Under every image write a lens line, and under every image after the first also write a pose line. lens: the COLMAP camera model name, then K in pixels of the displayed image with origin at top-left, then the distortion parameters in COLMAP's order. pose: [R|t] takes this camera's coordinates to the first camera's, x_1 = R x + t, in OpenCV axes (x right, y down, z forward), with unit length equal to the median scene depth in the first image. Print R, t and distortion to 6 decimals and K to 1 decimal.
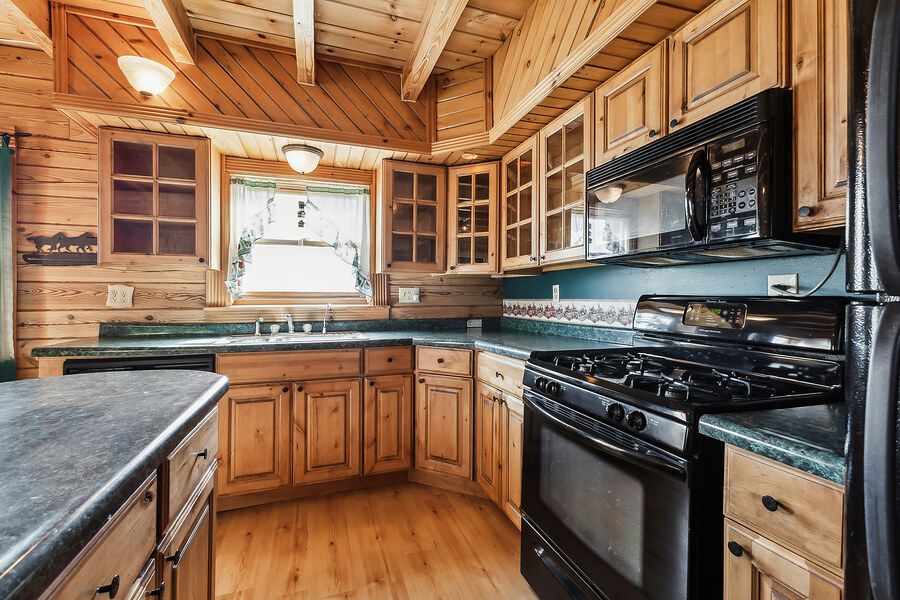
lens RADIAL K [[398.9, 0, 452.2], [0, 398.9, 293.7], [0, 0, 1]] dist [0.009934, 0.000301]
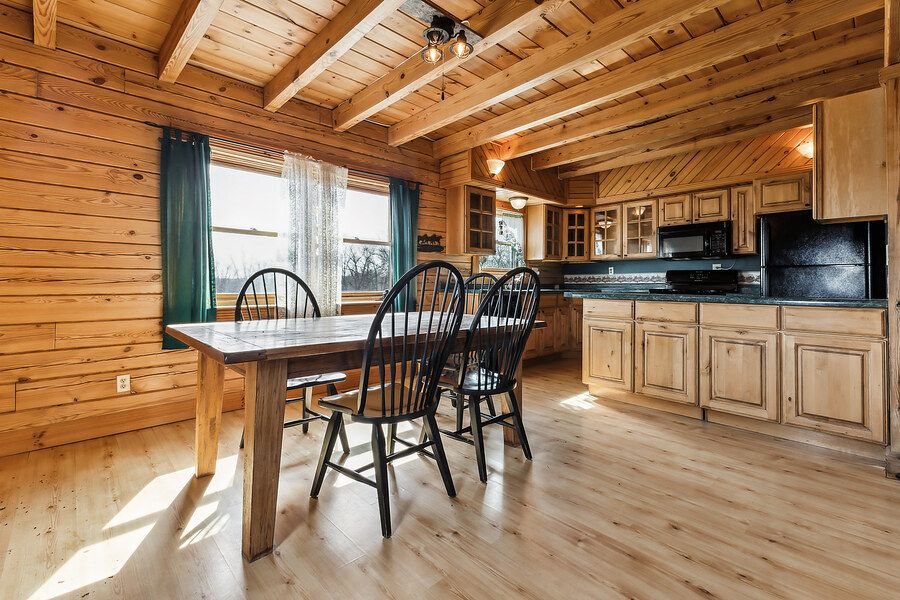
lens RADIAL K [[398.9, 0, 457.2], [0, 398.9, 274.4], [0, 0, 1]] dist [0.009934, 0.000301]
pose [[0.912576, 0.011437, 0.408747, -1.627024], [-0.005562, 0.999863, -0.015559, 0.065515], [-0.408869, 0.011925, 0.912515, -0.776440]]
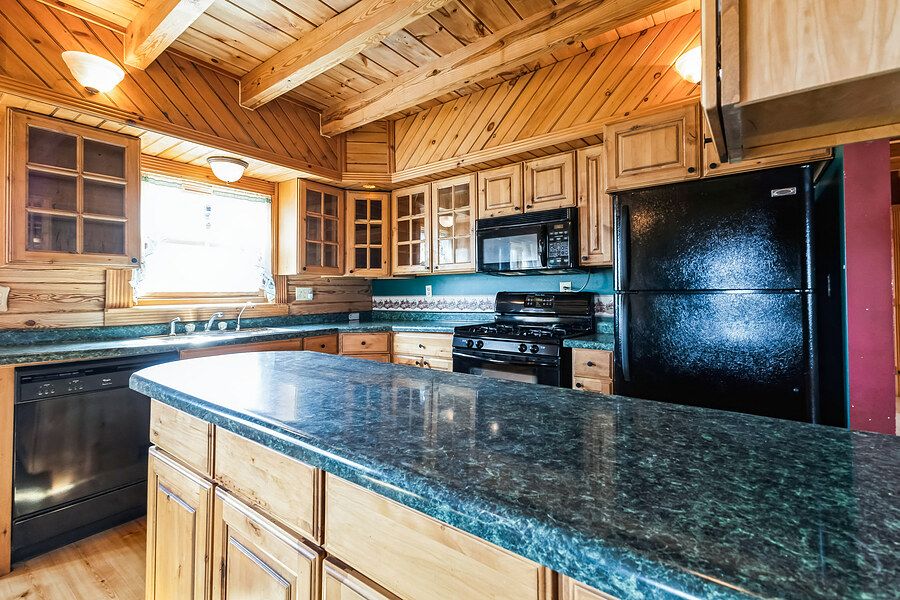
lens RADIAL K [[398.9, 0, 460.8], [0, 398.9, 282.5], [0, 0, 1]] dist [0.009934, 0.000301]
pose [[0.822362, 0.005189, 0.568942, -0.517850], [0.007139, 0.999786, -0.019438, -0.003983], [-0.568920, 0.020047, 0.822148, -0.270756]]
